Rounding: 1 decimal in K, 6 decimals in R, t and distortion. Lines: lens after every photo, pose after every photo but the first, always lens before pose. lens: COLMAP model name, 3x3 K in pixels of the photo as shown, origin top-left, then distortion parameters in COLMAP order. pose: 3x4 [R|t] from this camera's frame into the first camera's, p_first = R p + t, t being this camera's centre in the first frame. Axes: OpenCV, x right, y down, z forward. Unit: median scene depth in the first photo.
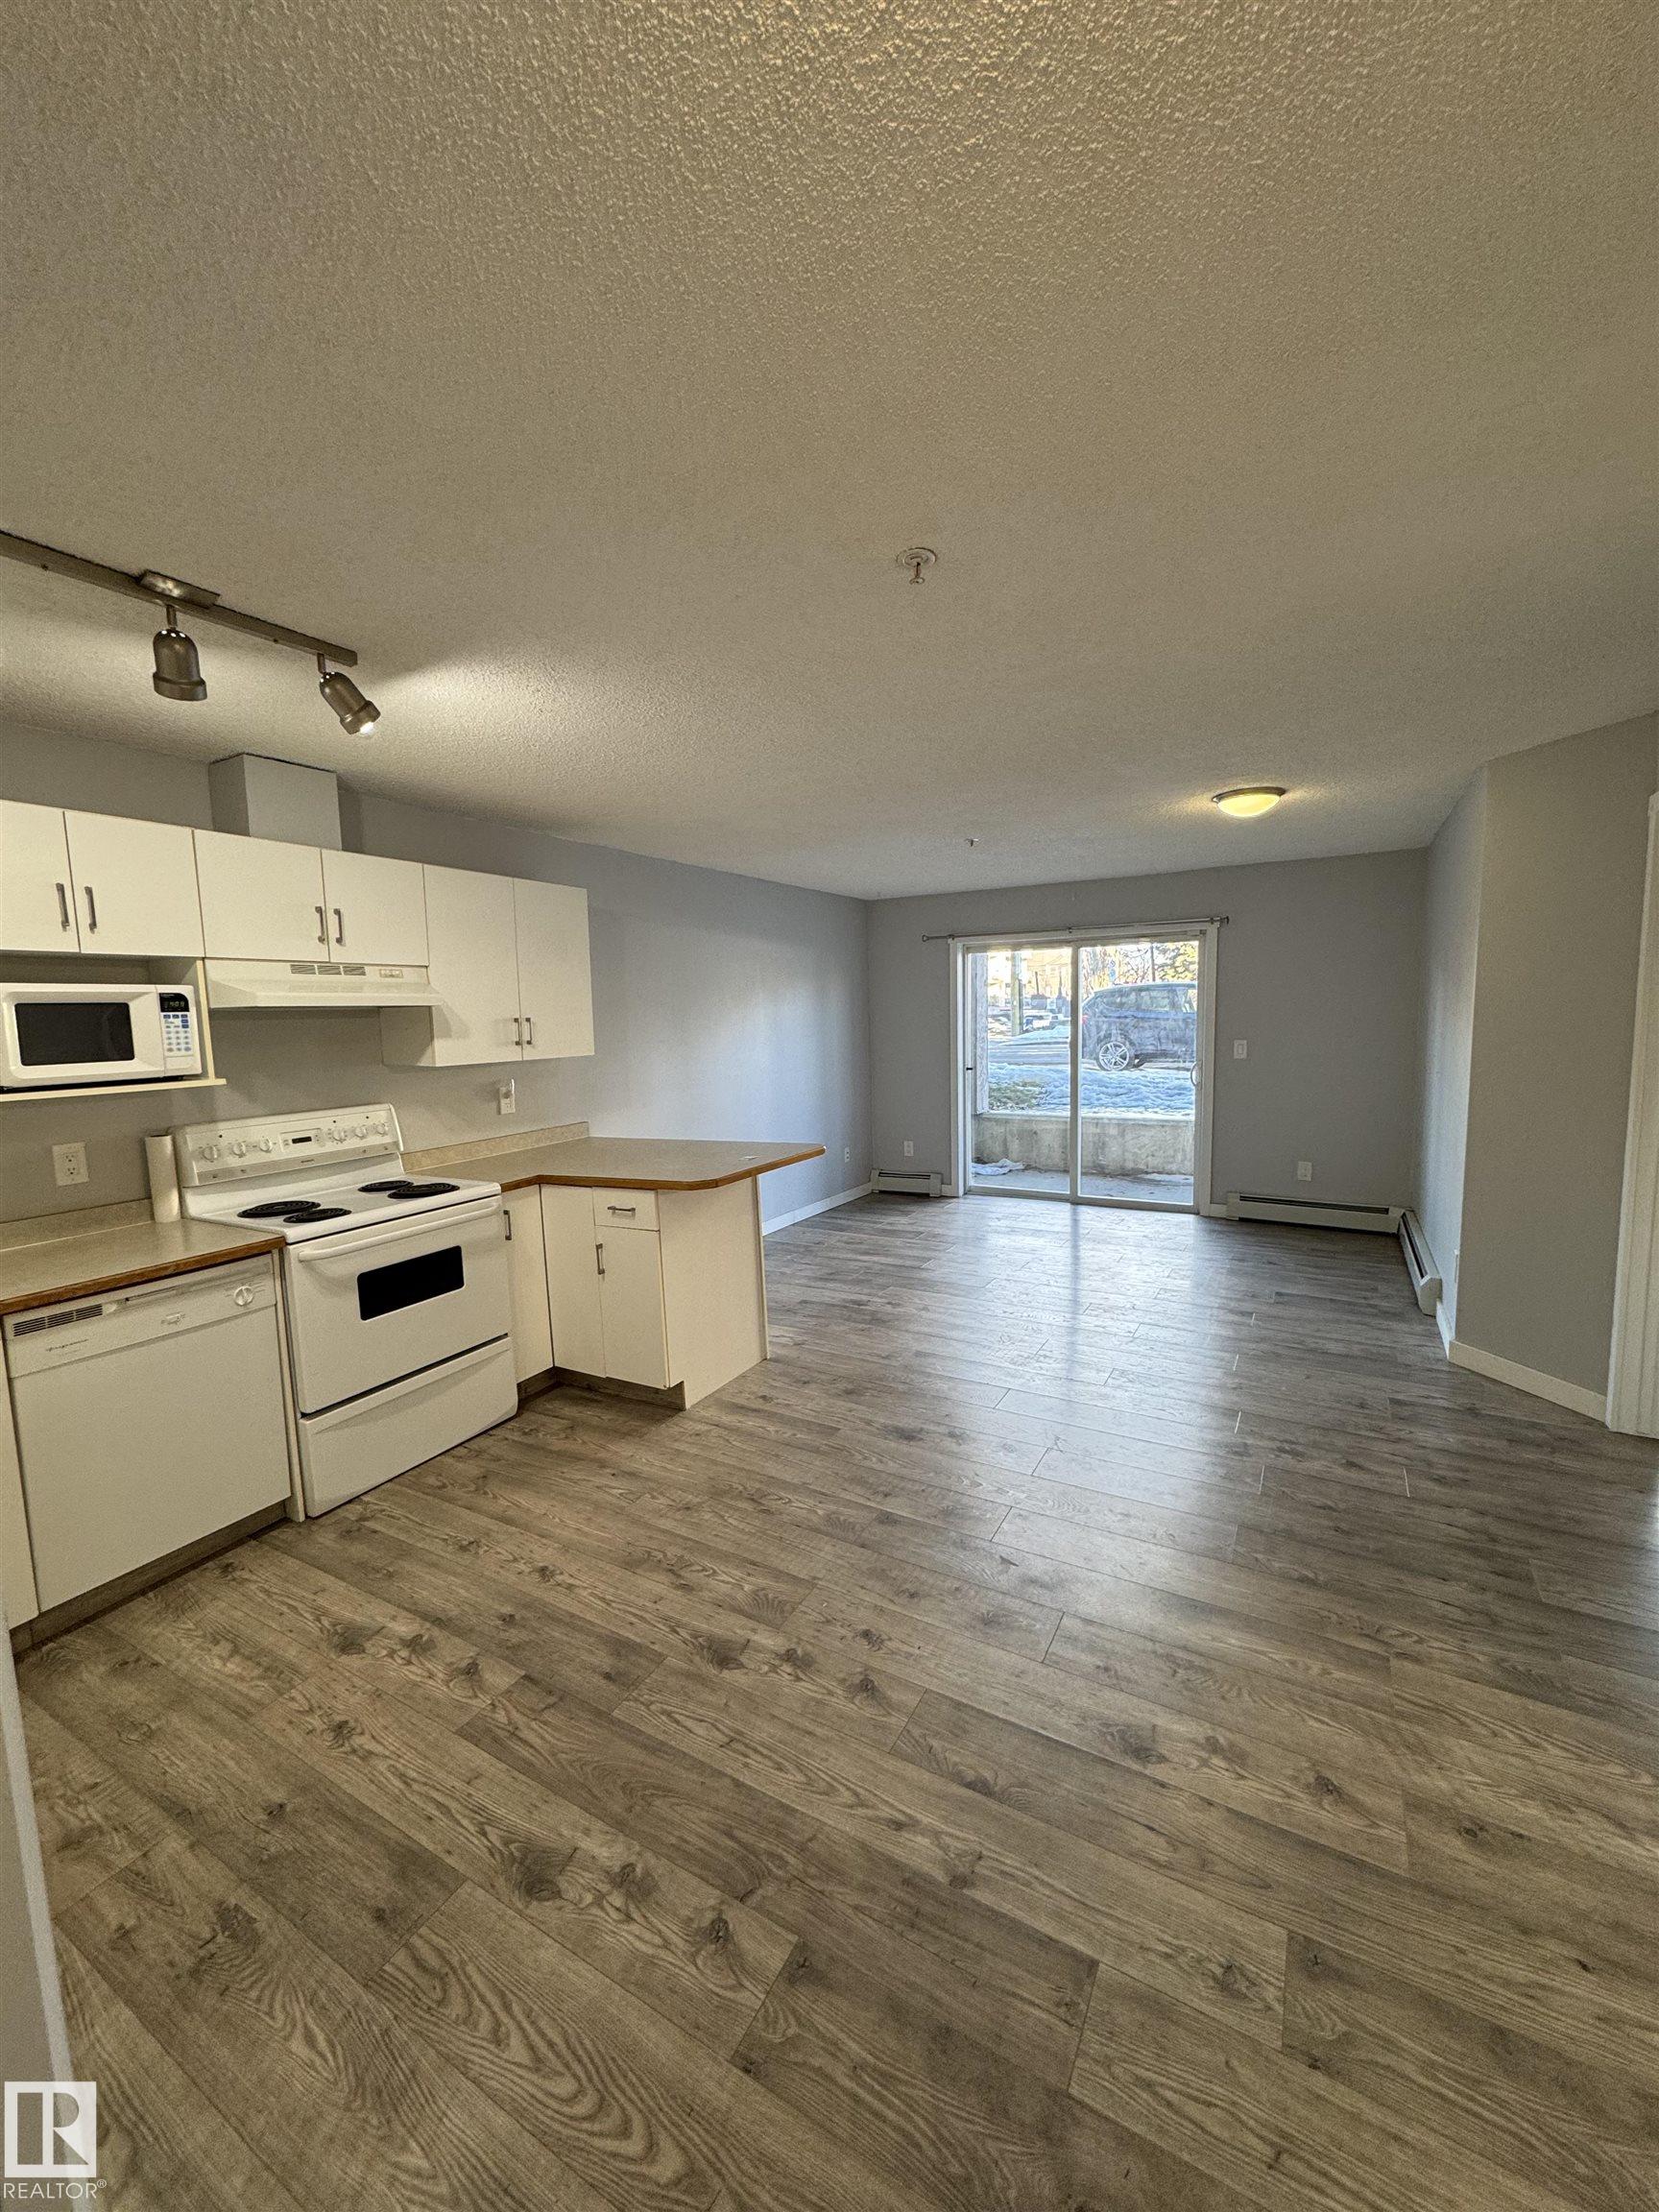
lens RADIAL K [[875.4, 0, 832.8], [0, 875.4, 1113.9], [0, 0, 1]] dist [-0.004211, 0.000837]
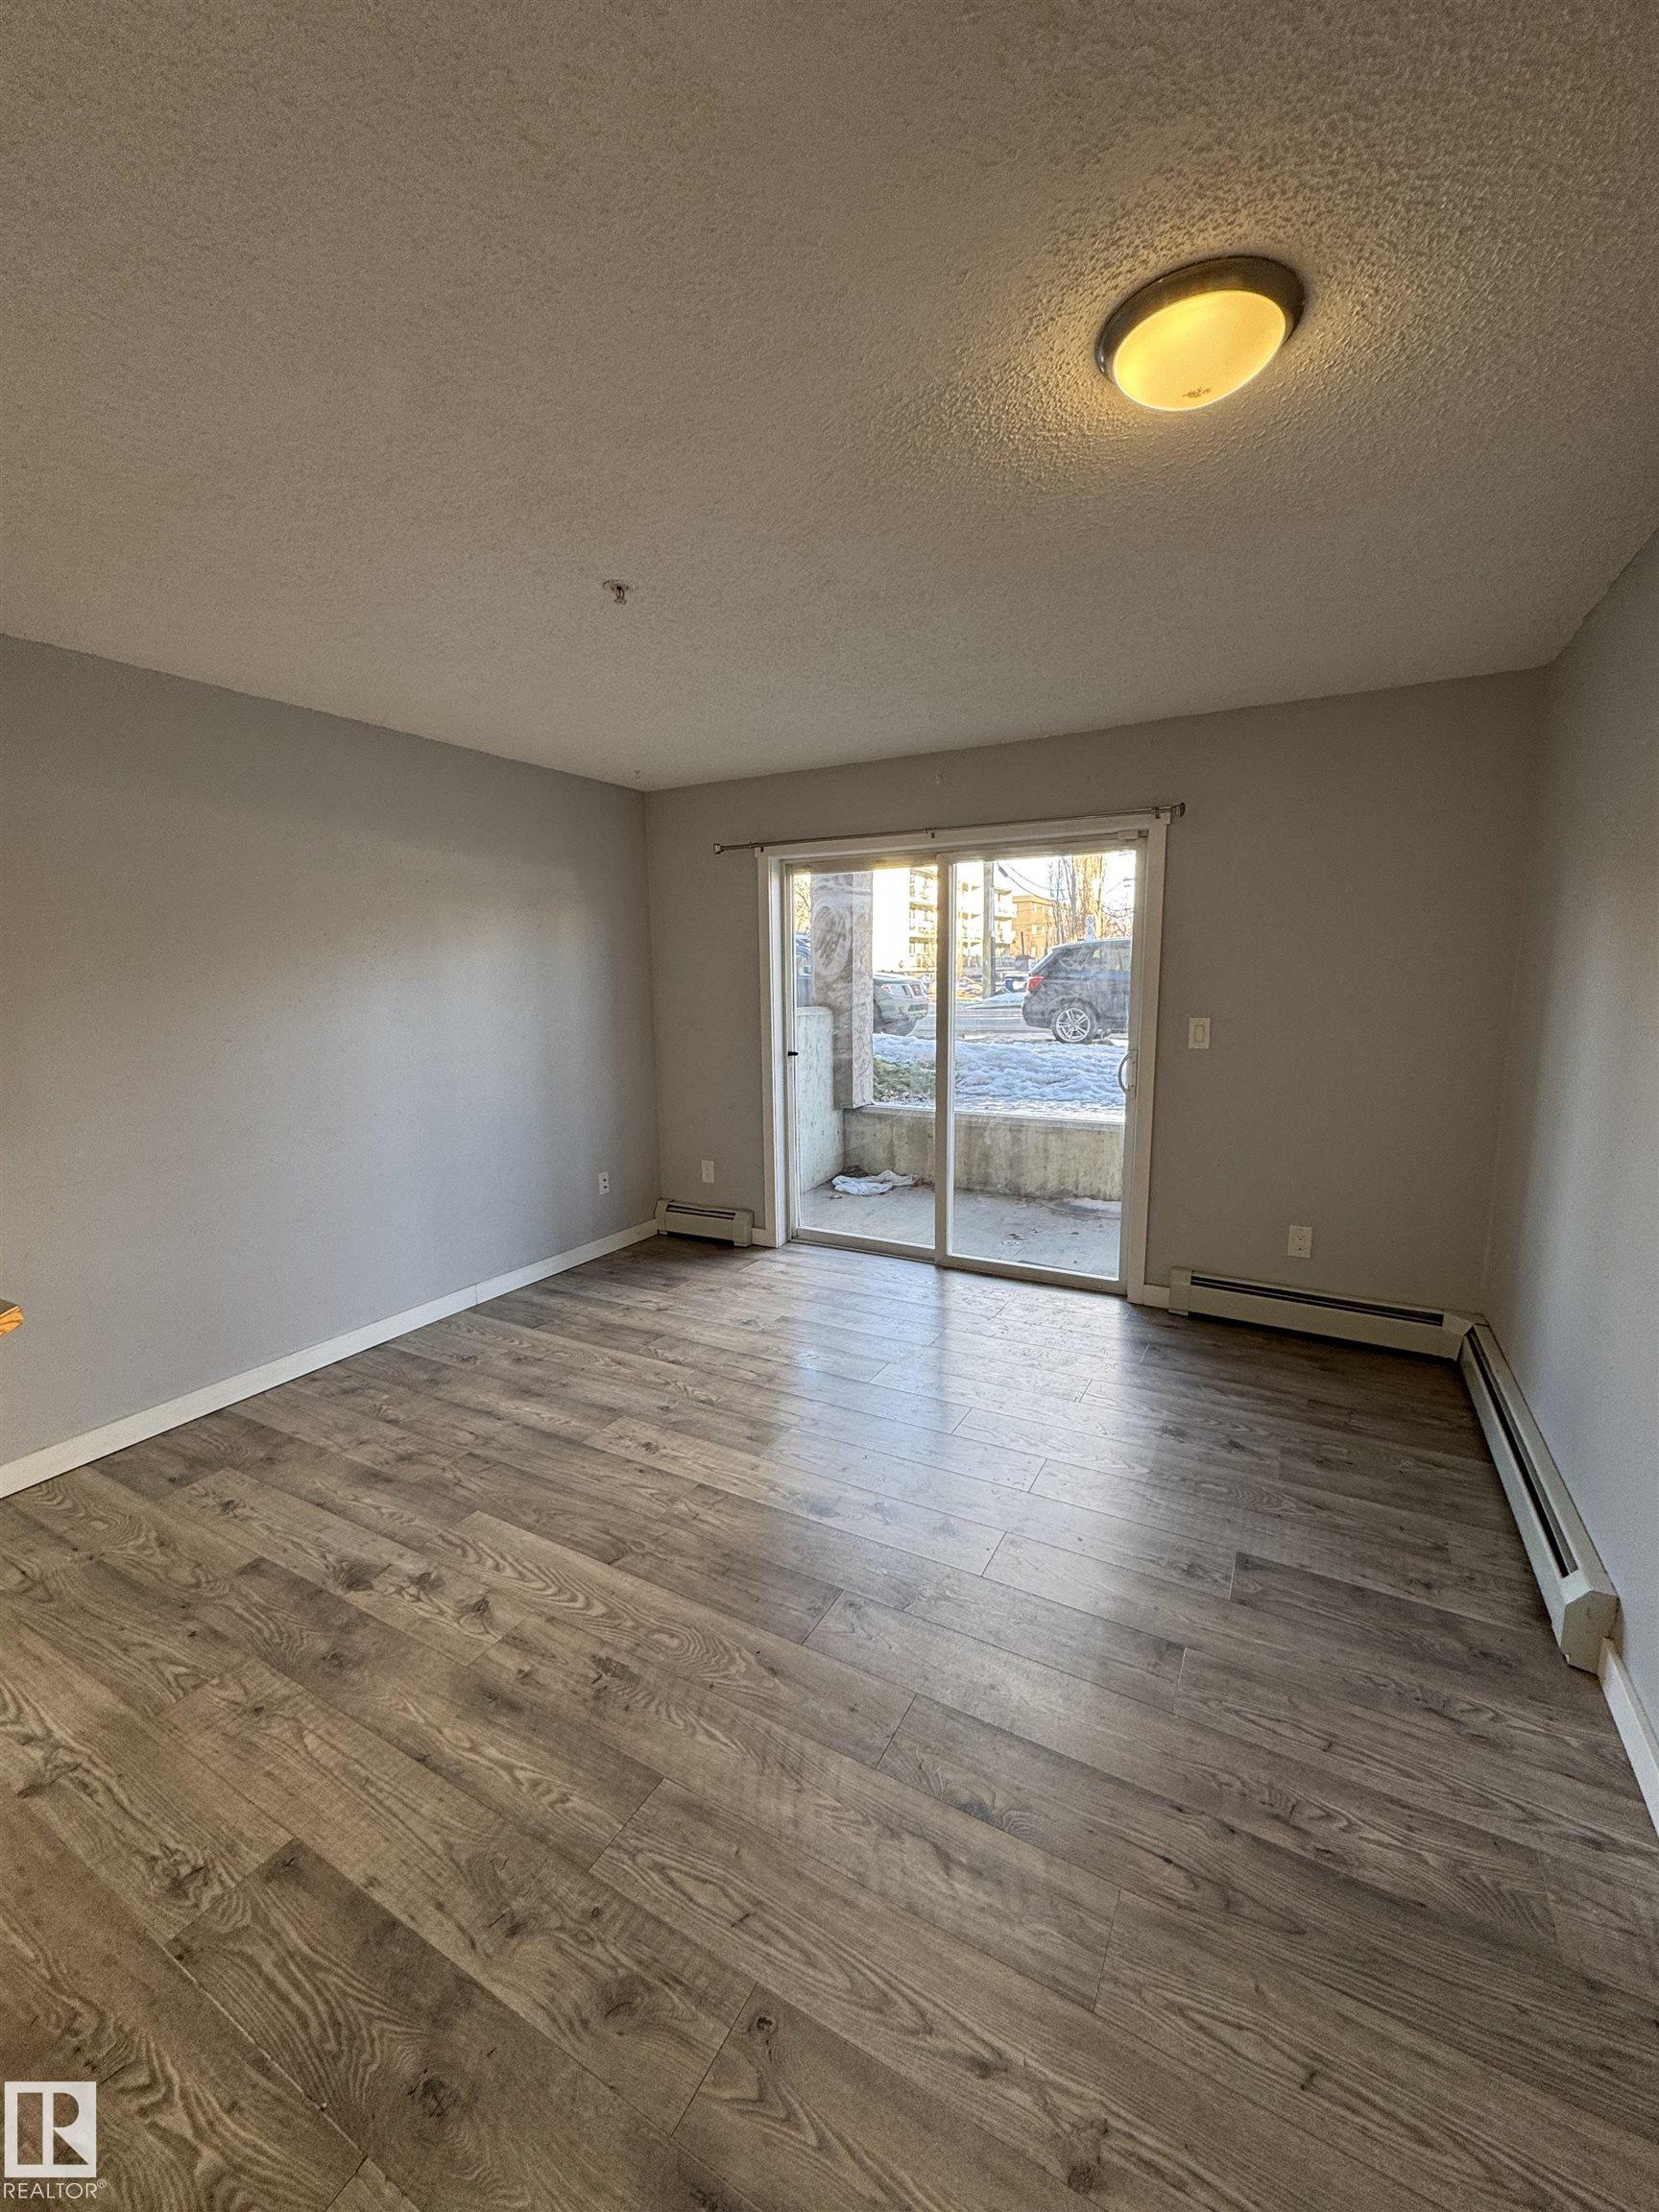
lens RADIAL K [[875.4, 0, 832.8], [0, 875.4, 1113.9], [0, 0, 1]] dist [-0.004211, 0.000837]
pose [[0.999819, 0.011064, 0.015493, 0.384858], [-0.011770, 0.998862, 0.046210, -0.080832], [-0.014964, -0.046384, 0.998812, 0.752777]]
